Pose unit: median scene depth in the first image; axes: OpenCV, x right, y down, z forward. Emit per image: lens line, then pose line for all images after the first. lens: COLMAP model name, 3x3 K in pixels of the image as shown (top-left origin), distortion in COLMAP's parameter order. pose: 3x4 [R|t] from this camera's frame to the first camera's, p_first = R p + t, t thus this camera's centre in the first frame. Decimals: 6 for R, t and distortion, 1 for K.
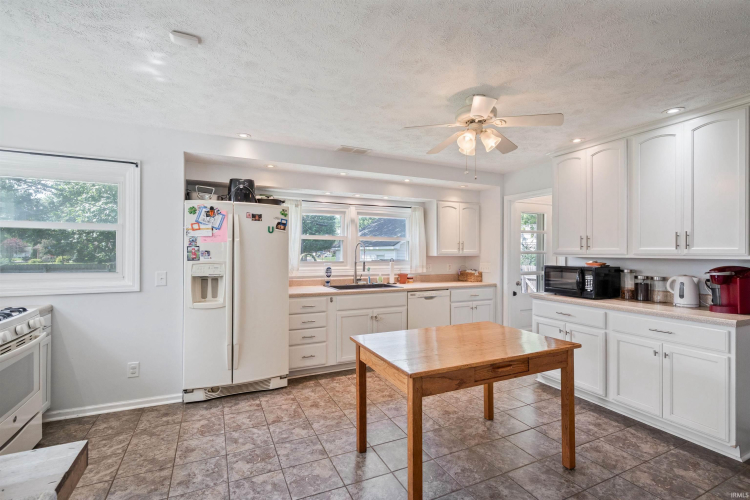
lens RADIAL K [[343.6, 0, 375.1], [0, 343.6, 251.0], [0, 0, 1]] dist [-0.001479, 0.000005]
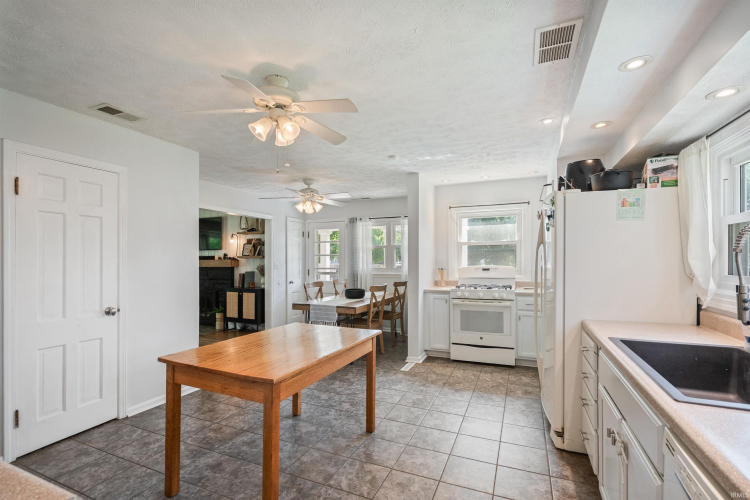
lens RADIAL K [[343.6, 0, 375.0], [0, 343.6, 253.5], [0, 0, 1]] dist [-0.001479, 0.000005]
pose [[-0.754159, -0.012562, -0.656572, 0.709604], [0.002373, 0.999758, -0.021854, 0.020475], [0.656688, -0.018039, -0.753947, 1.896471]]
